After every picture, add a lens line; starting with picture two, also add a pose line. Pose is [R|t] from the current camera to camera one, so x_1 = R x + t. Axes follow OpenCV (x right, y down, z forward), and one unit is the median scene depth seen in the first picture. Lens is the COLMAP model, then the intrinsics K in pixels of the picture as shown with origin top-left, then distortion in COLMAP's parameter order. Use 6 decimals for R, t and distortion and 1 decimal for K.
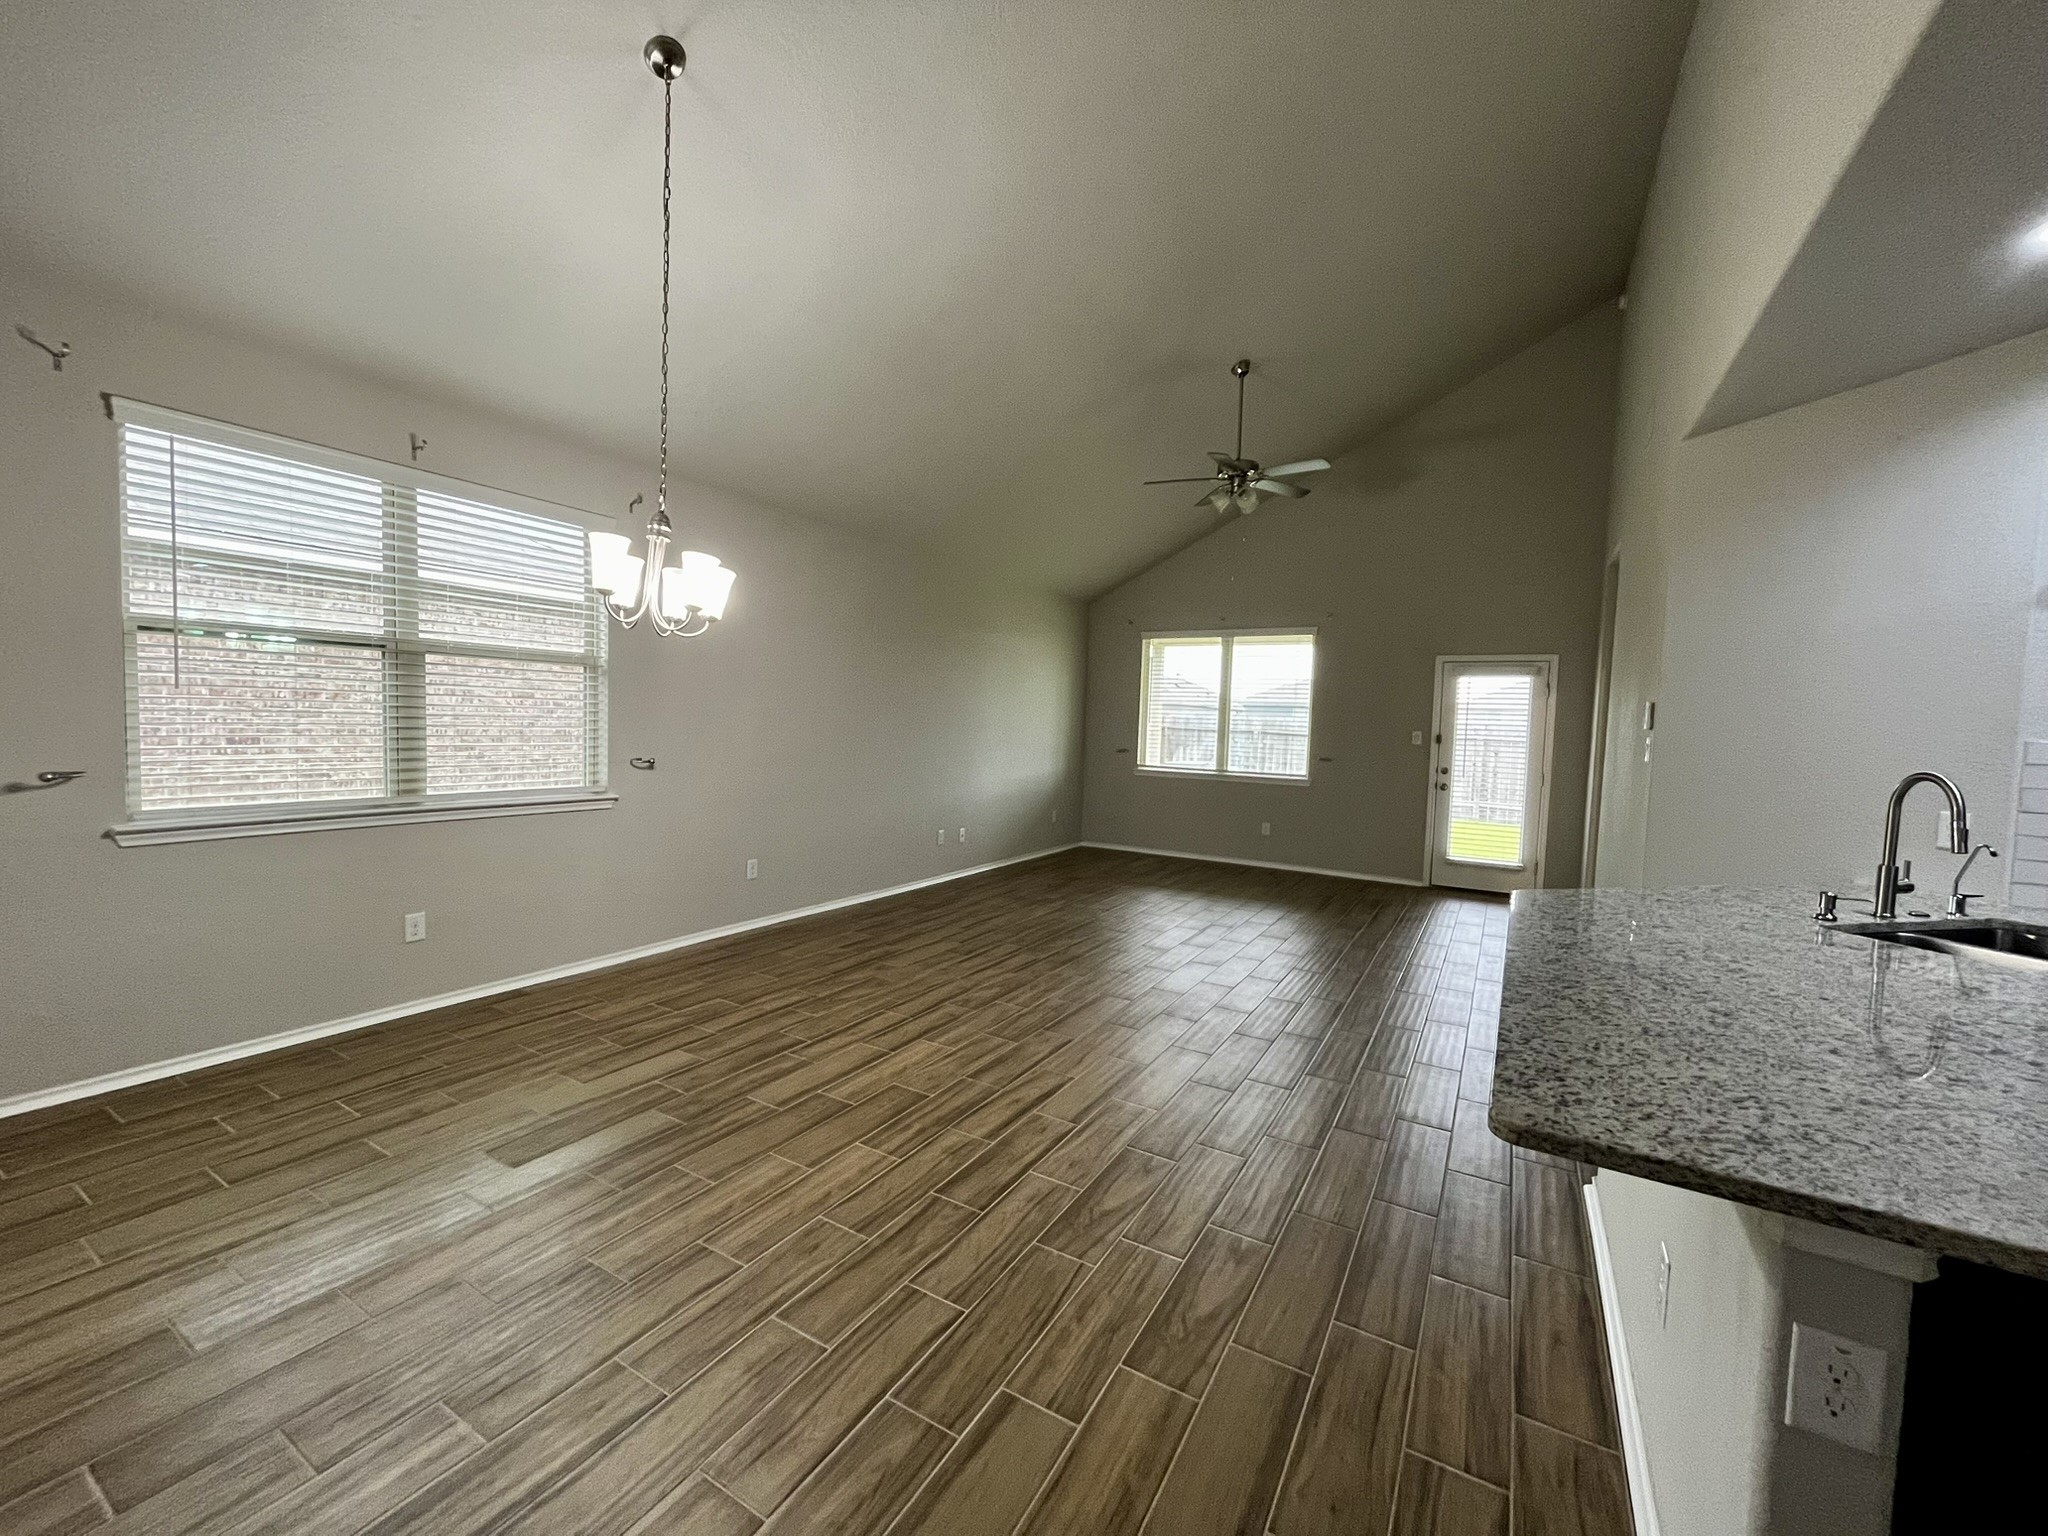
lens RADIAL K [[825.9, 0, 1014.5], [0, 825.9, 759.3], [0, 0, 1]] dist [-0.003988, -0.000503]
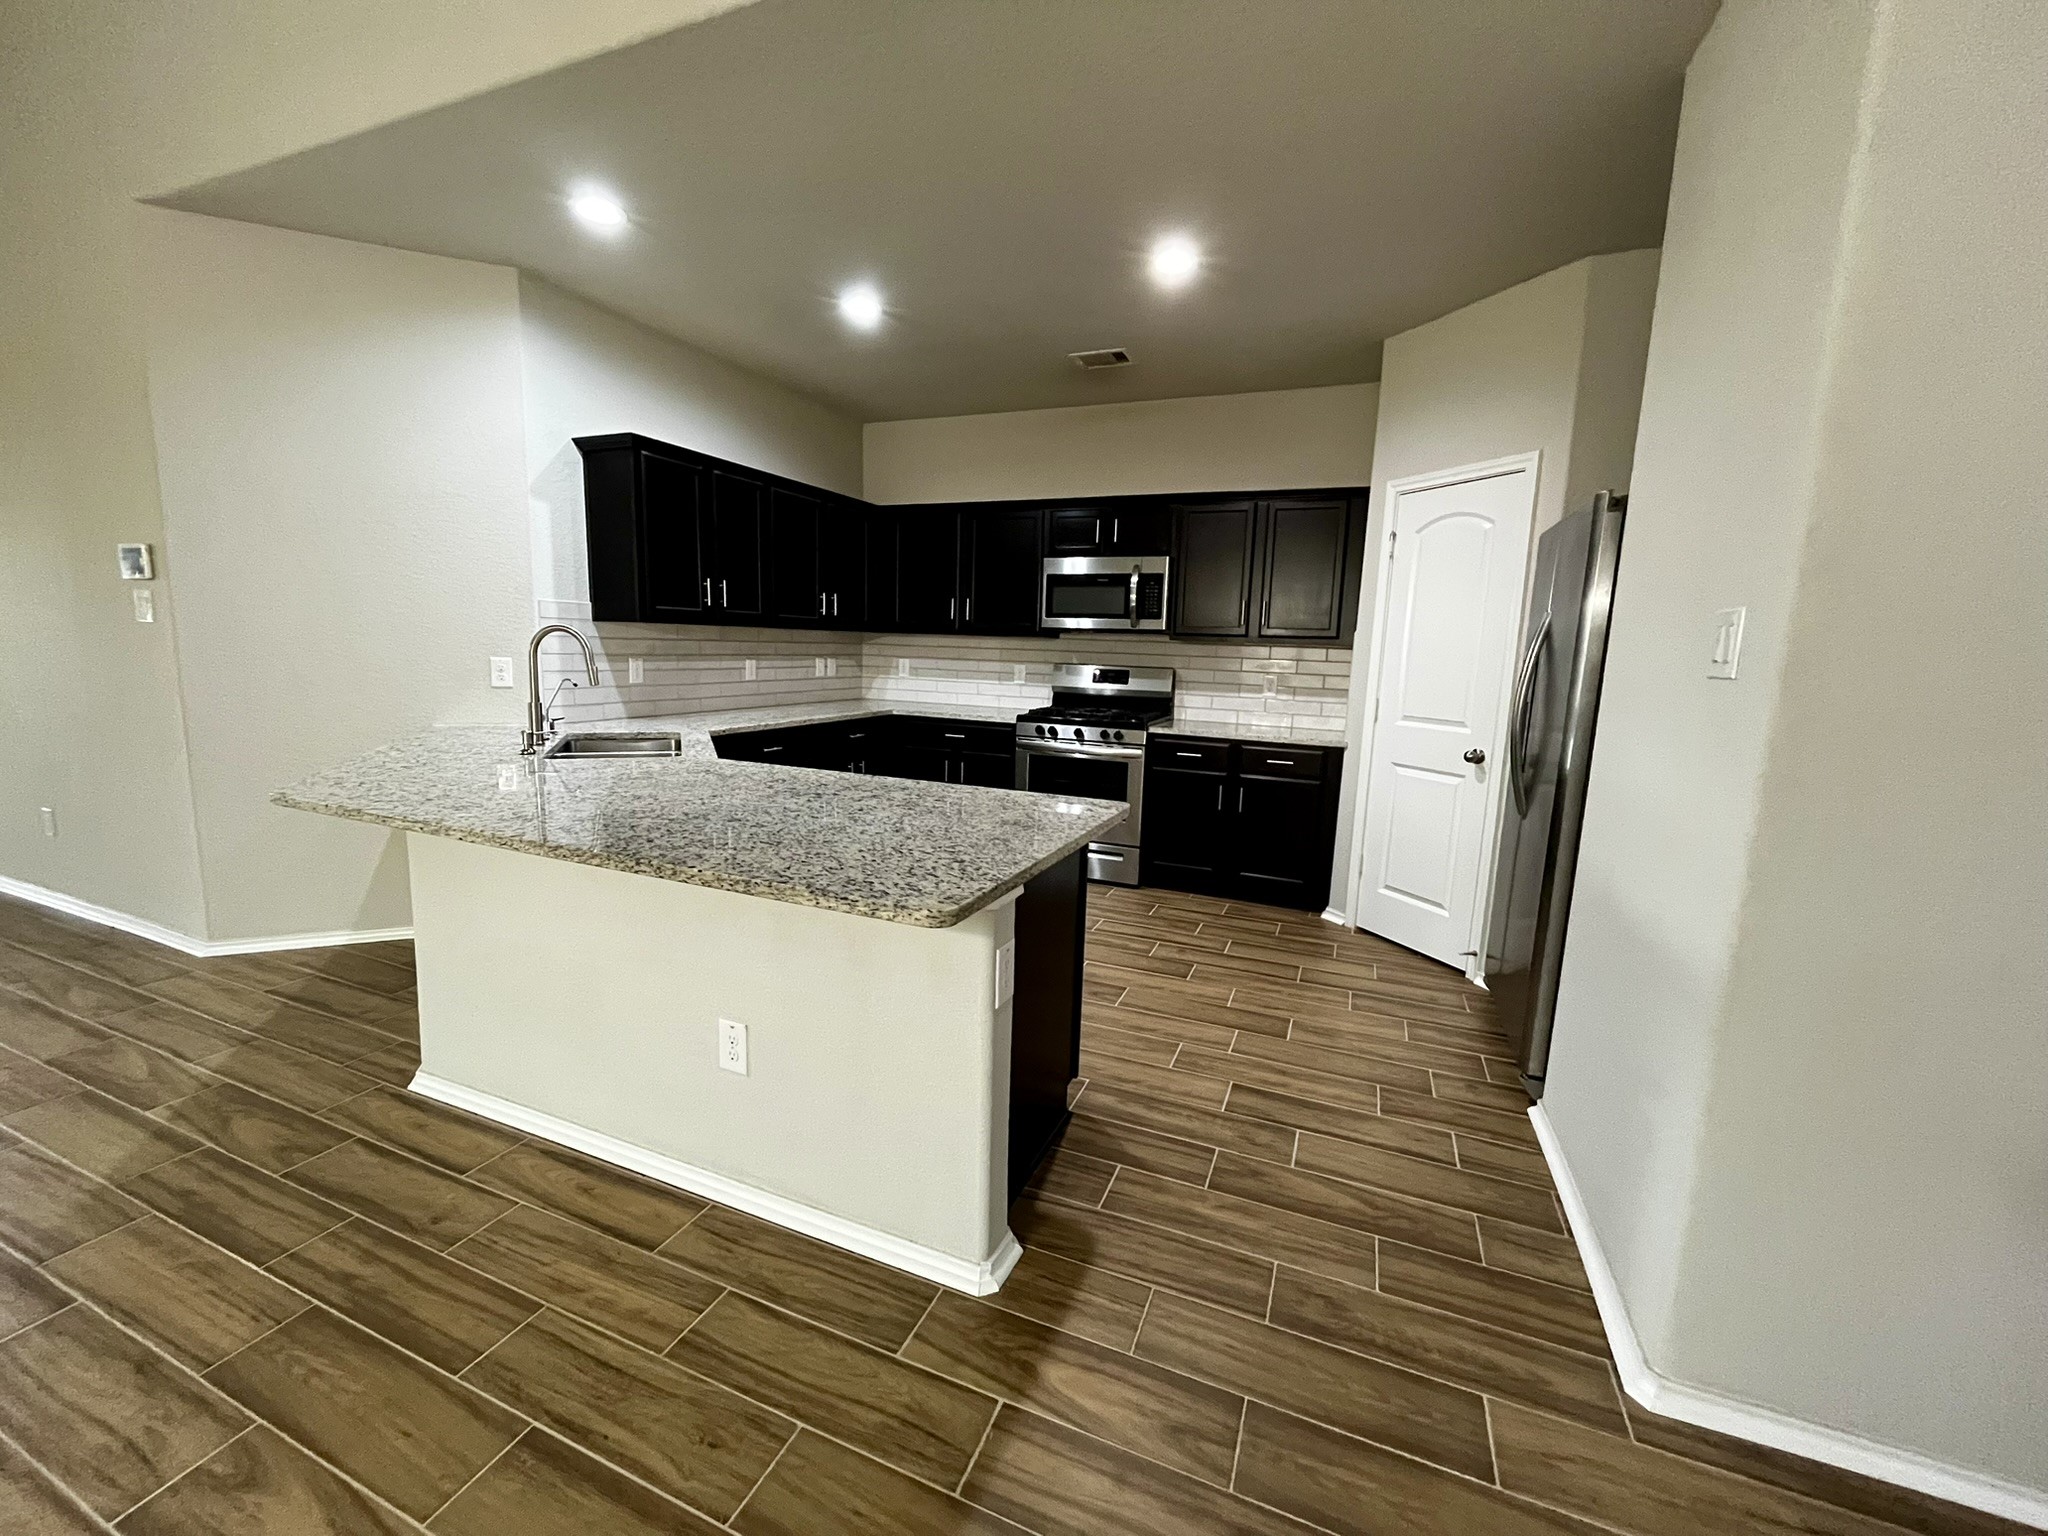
lens RADIAL K [[825.9, 0, 1018.7], [0, 825.9, 767.4], [0, 0, 1]] dist [-0.003988, -0.000503]
pose [[-0.139450, -0.183270, 0.973122, -0.498102], [0.008337, 0.982472, 0.186225, 0.000164], [-0.990194, 0.034082, -0.135478, 0.914937]]
